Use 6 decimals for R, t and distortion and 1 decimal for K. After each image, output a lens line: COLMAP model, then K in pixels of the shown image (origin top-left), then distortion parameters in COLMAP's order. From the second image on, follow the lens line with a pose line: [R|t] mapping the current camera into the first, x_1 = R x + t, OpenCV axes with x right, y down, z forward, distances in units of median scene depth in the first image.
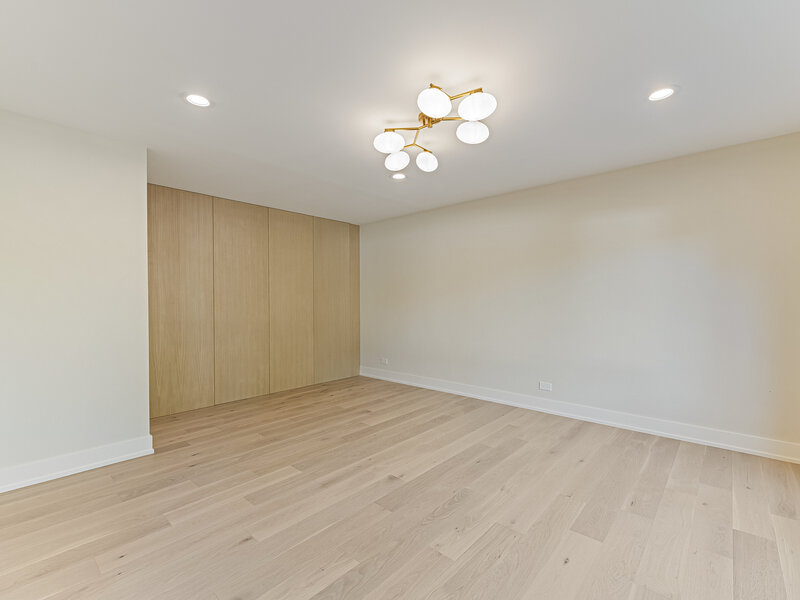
lens RADIAL K [[364.5, 0, 399.6], [0, 364.5, 298.7], [0, 0, 1]] dist [0.002409, -0.000860]
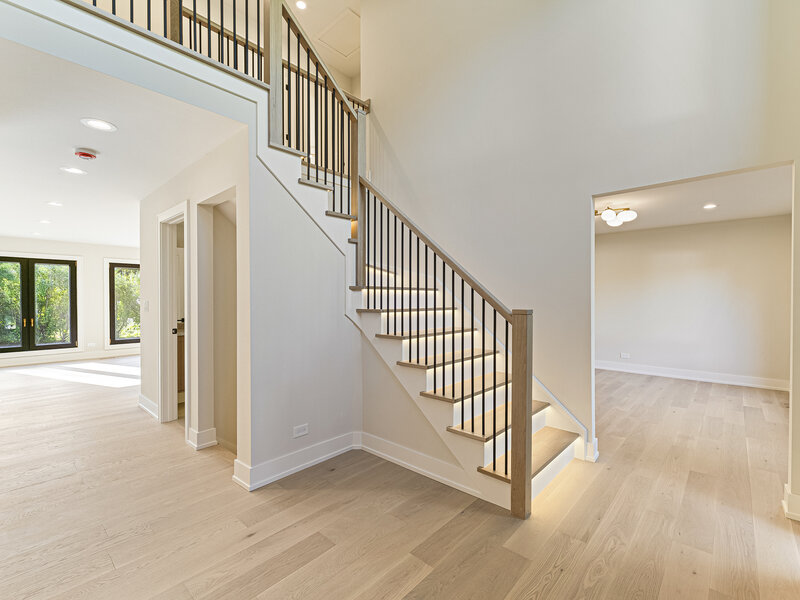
lens RADIAL K [[364.5, 0, 400.5], [0, 364.5, 299.4], [0, 0, 1]] dist [0.002409, -0.000860]
pose [[0.999975, 0.000496, -0.007047, -0.732650], [-0.000467, 0.999991, 0.004201, -0.019575], [0.007049, -0.004197, 0.999966, -0.780467]]
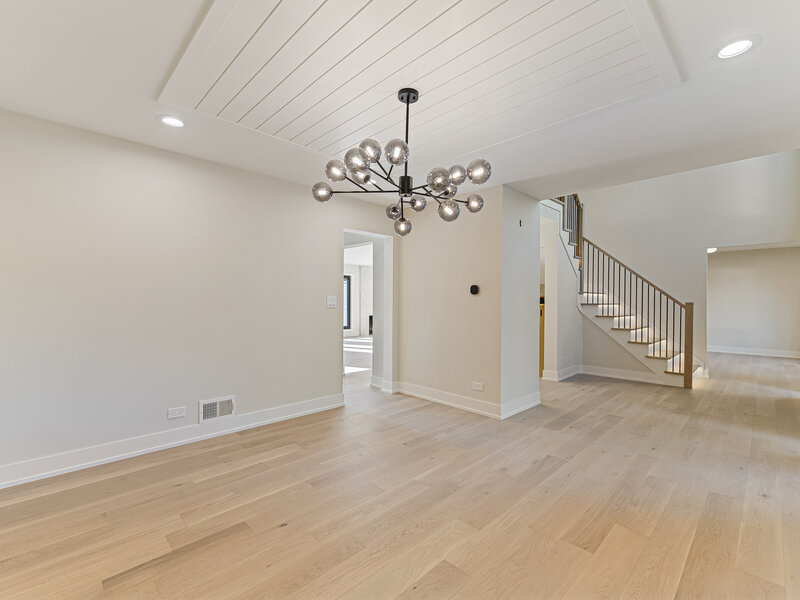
lens RADIAL K [[364.5, 0, 400.1], [0, 364.5, 301.4], [0, 0, 1]] dist [0.002409, -0.000860]
pose [[0.998431, 0.001574, -0.055978, -1.711887], [-0.001604, 0.999999, -0.000475, 0.002667], [0.055977, 0.000564, 0.998432, -1.803140]]
